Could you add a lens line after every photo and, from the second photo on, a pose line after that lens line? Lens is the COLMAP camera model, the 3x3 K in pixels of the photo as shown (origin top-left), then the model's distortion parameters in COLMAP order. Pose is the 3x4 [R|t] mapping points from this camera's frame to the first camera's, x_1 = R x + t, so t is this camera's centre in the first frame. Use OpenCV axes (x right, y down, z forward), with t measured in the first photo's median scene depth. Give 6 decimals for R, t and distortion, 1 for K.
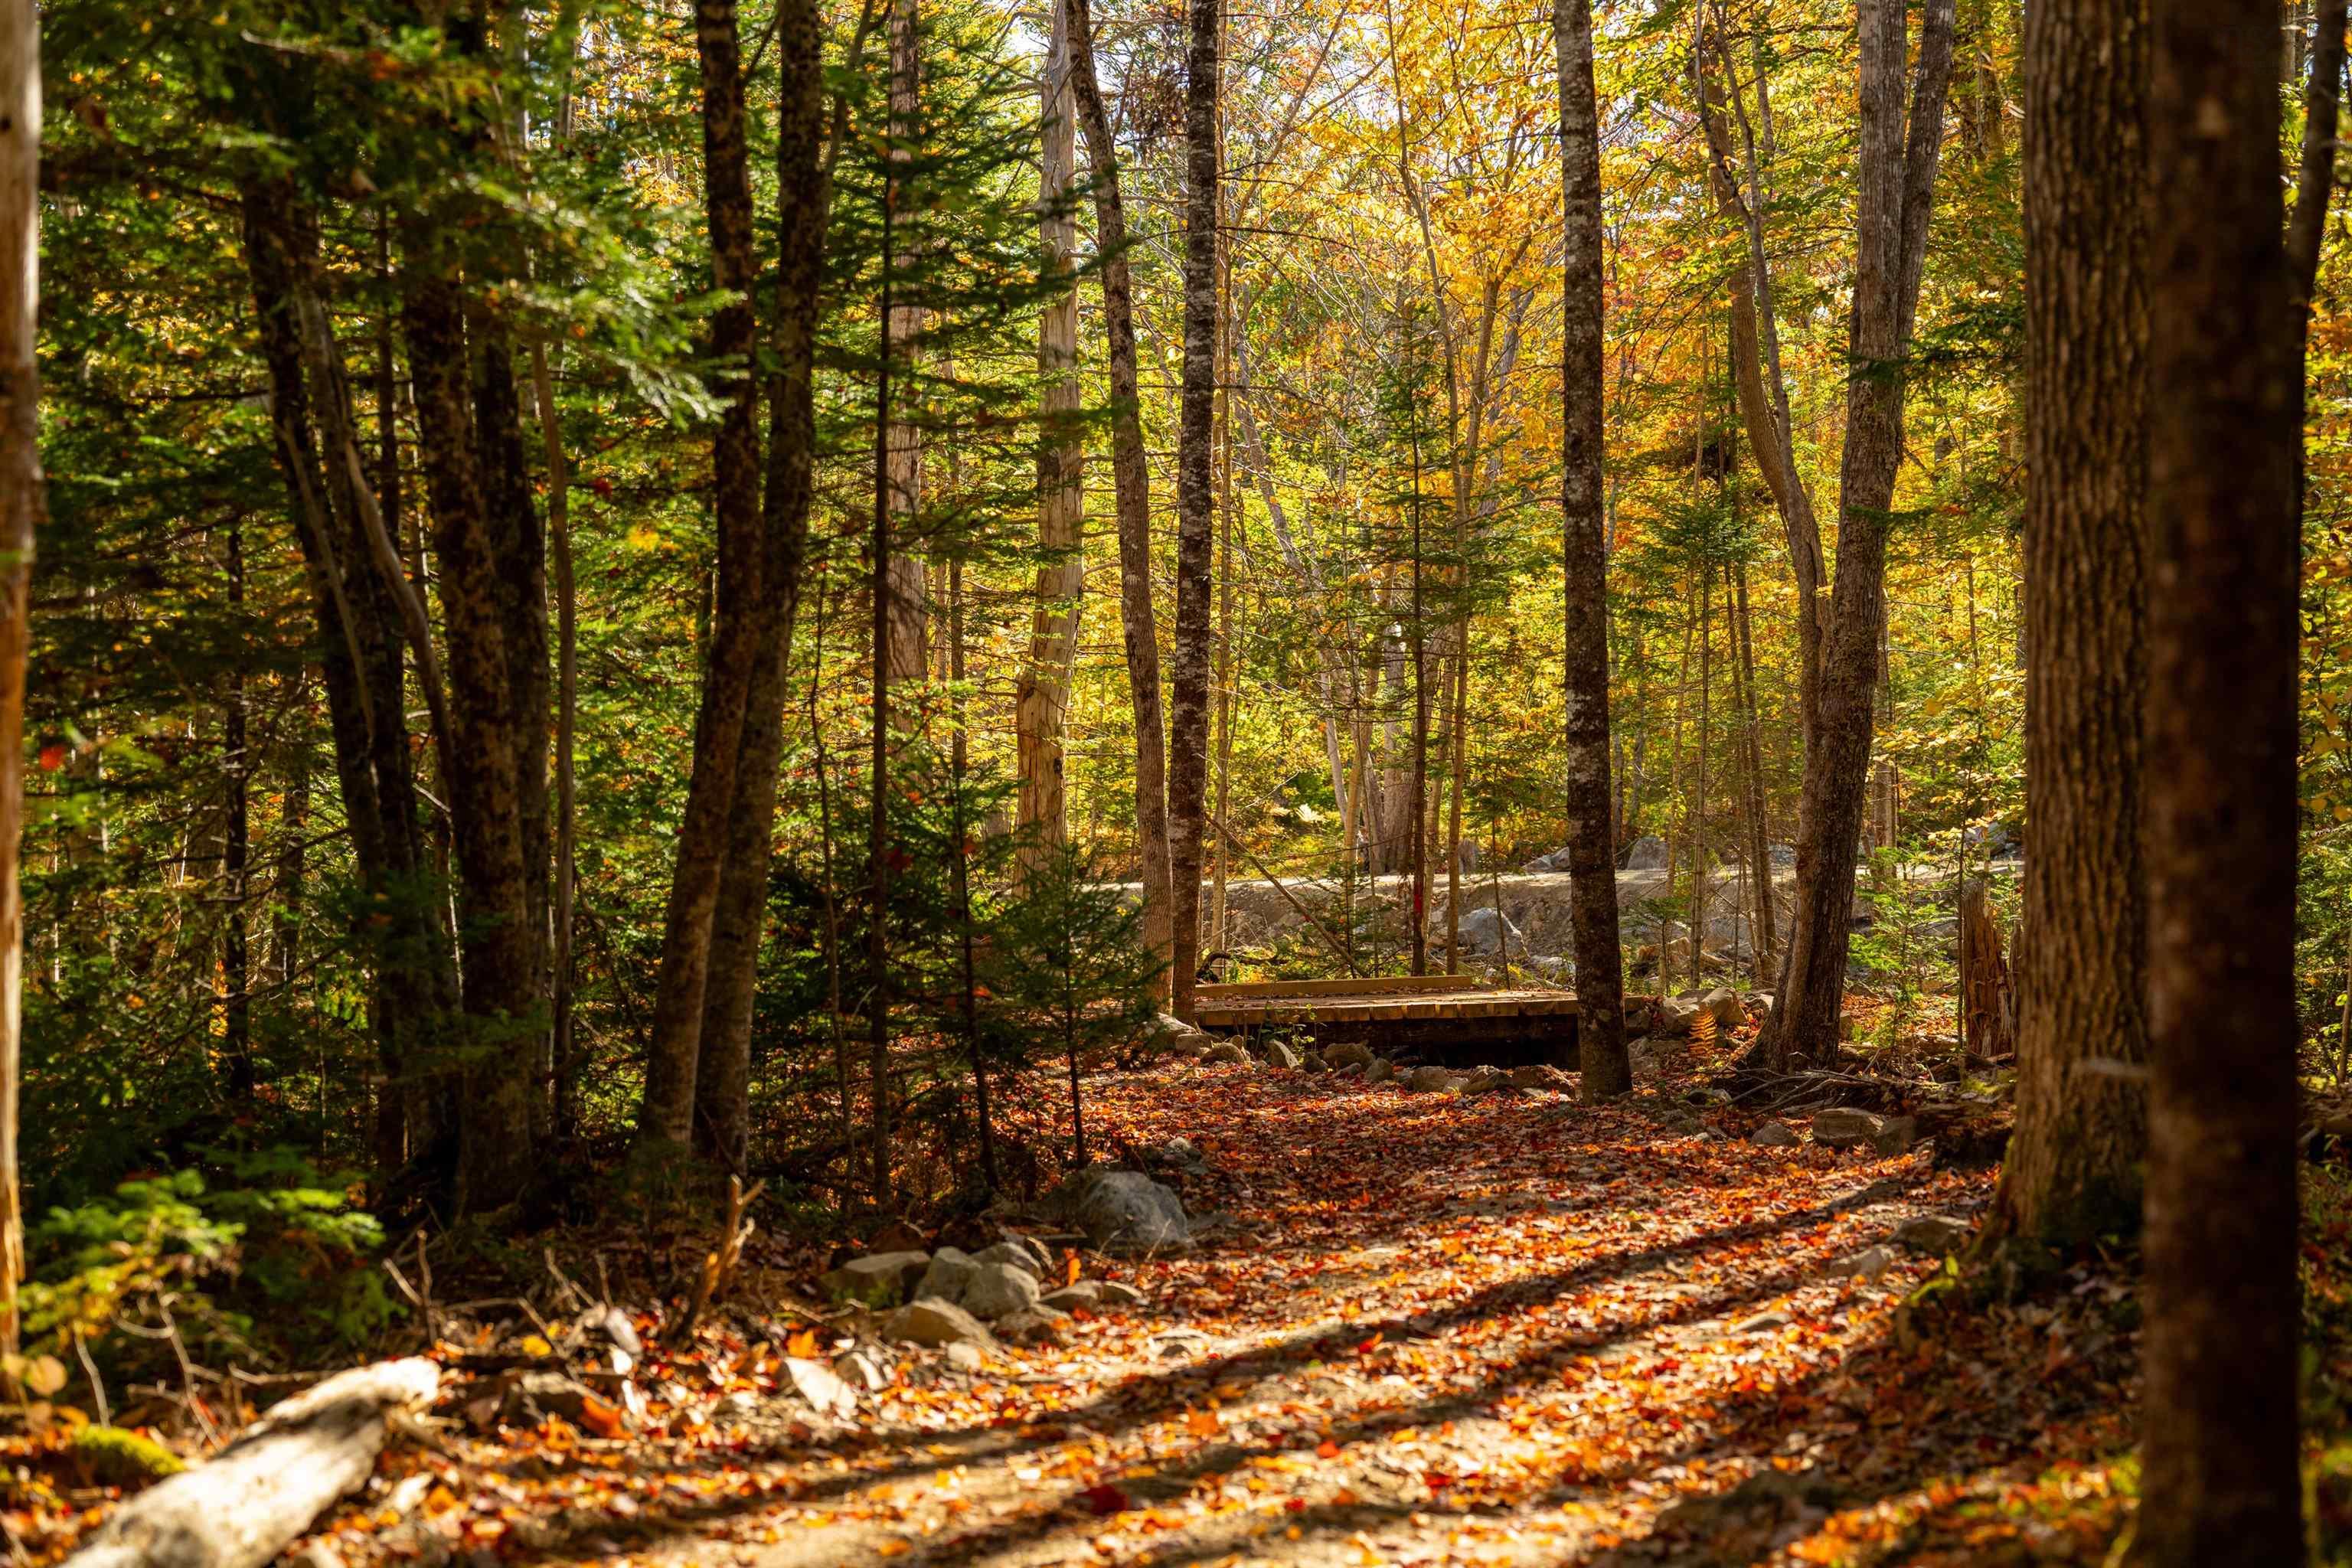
lens RADIAL K [[4305.6, 0, 1171.9], [0, 4305.6, 785.9], [0, 0, 1]] dist [0.046402, 0.000000]
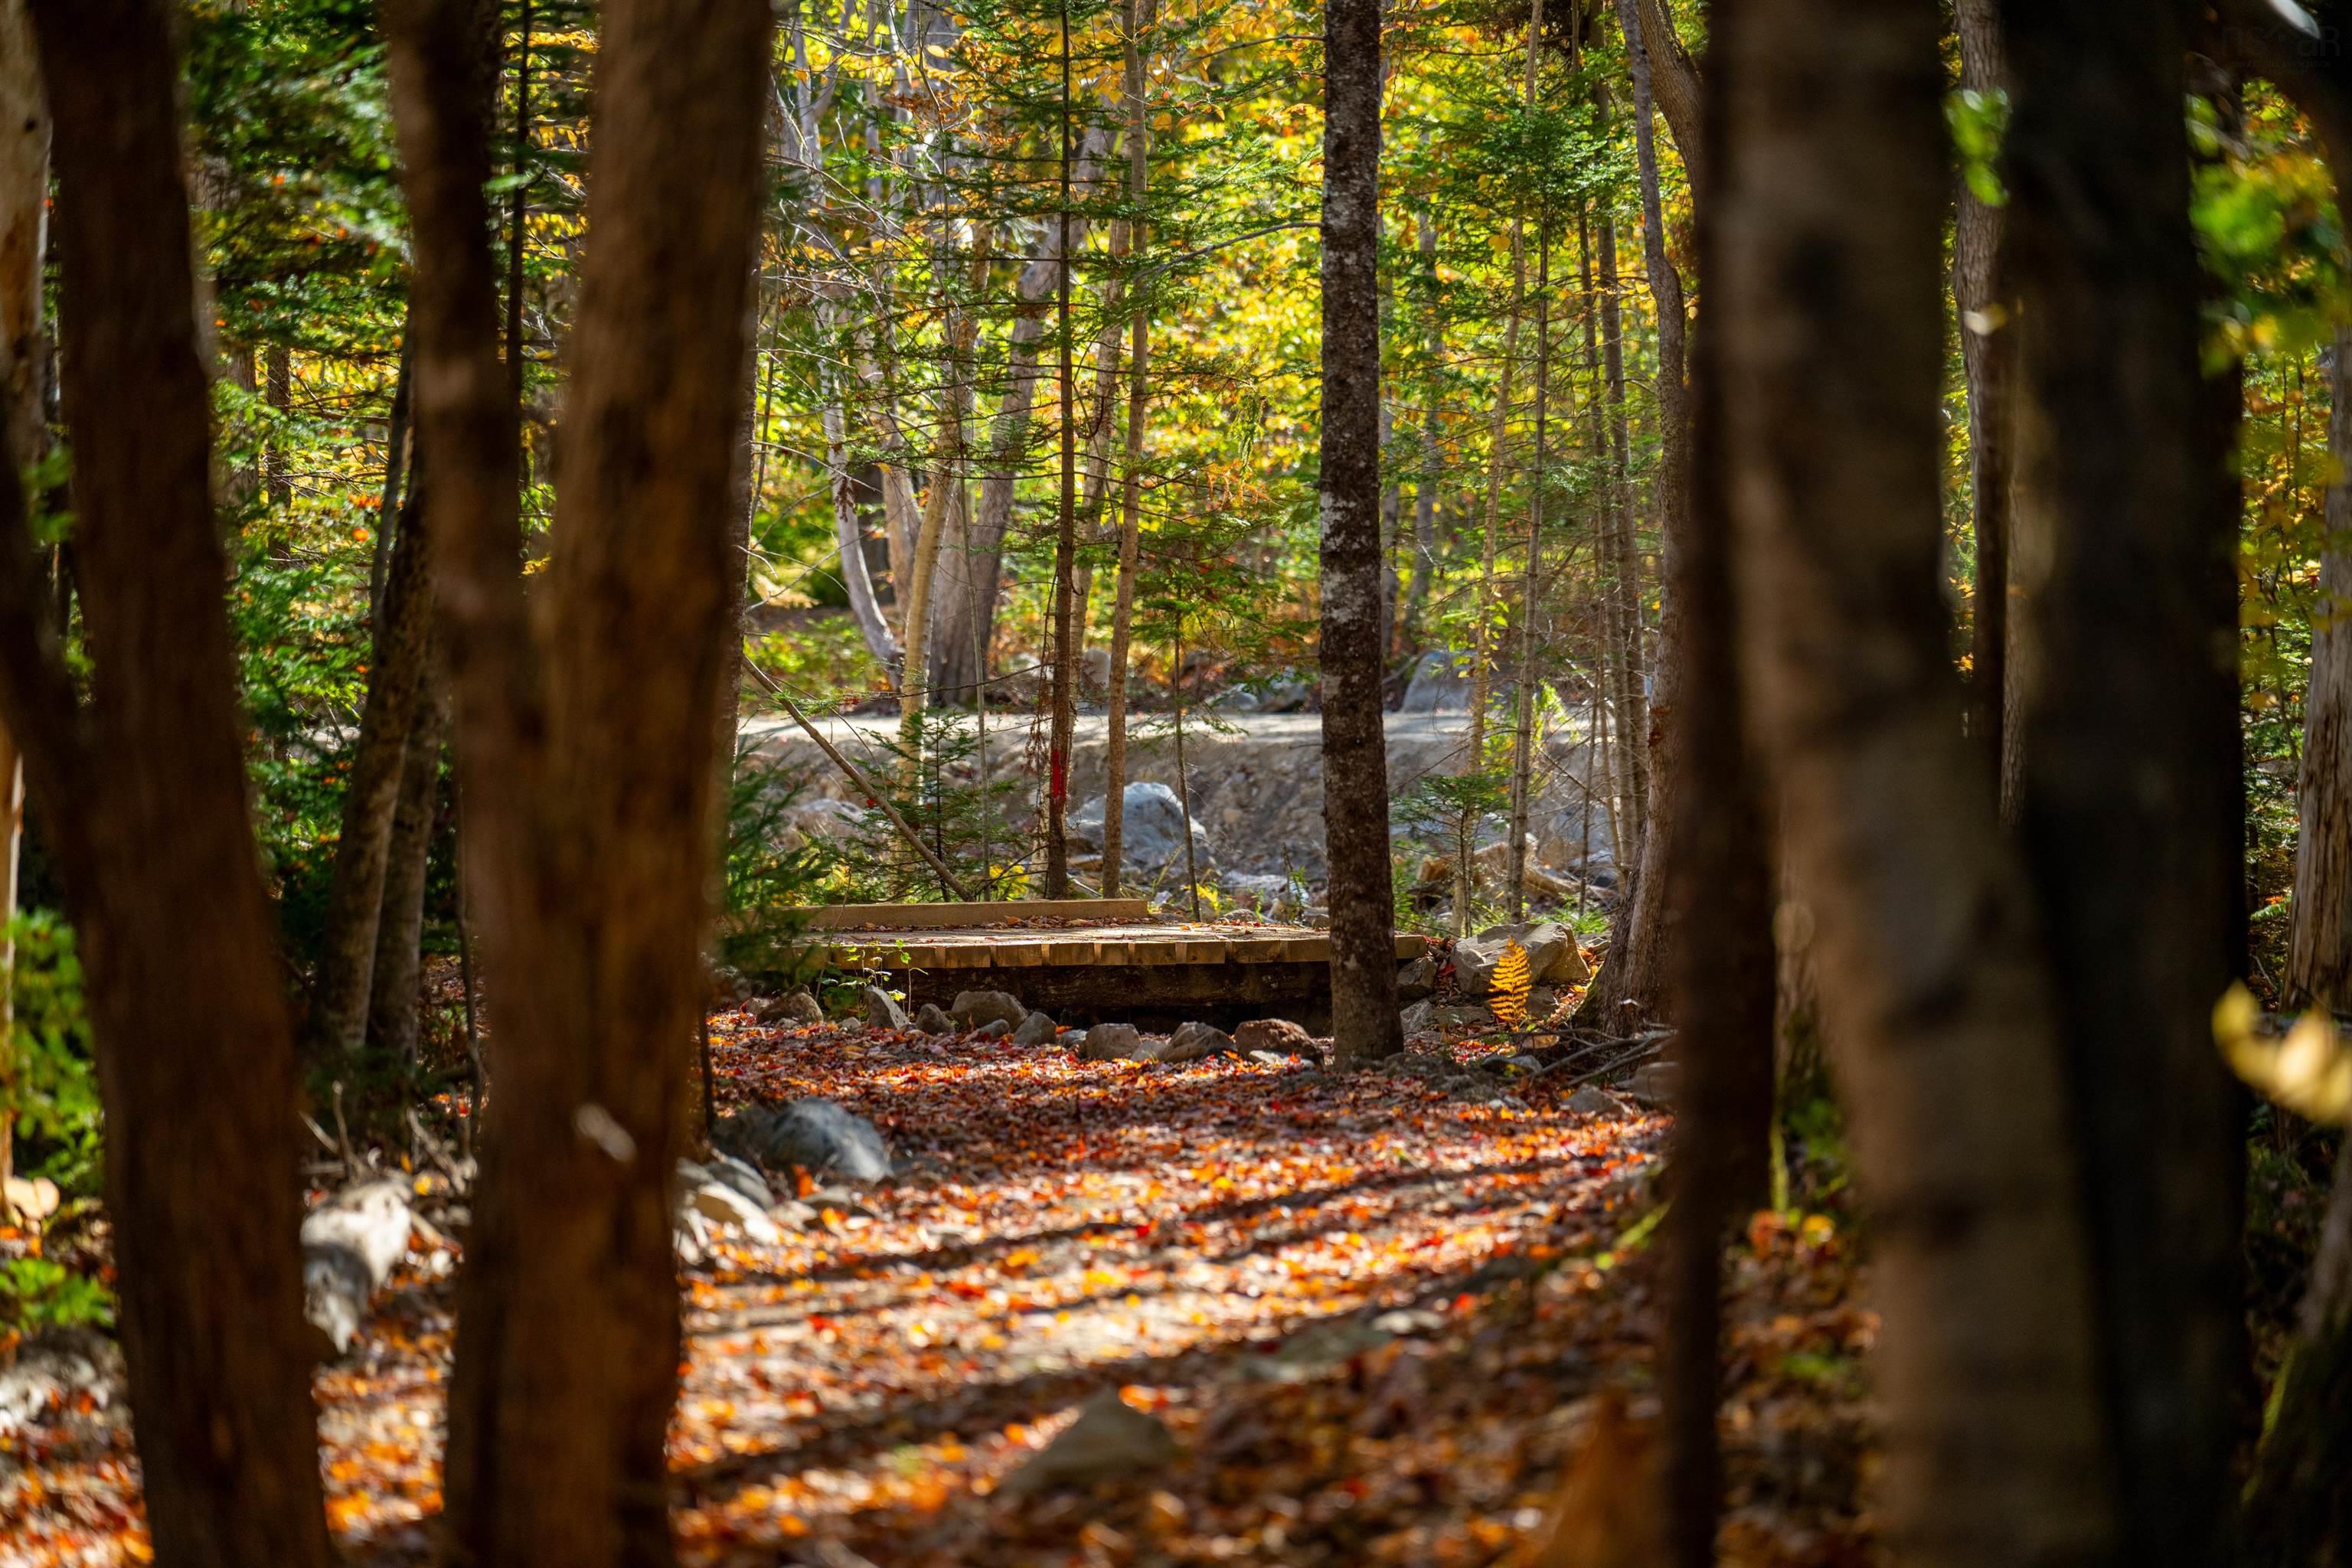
lens RADIAL K [[10148.1, 0, 1176.3], [0, 10148.1, 783.6], [0, 0, 1]] dist [0.101270, 0.000000]
pose [[0.996458, 0.014487, 0.082840, -0.048137], [-0.016999, 0.999414, 0.029705, -0.016065], [-0.082361, -0.031008, 0.996120, -0.456940]]
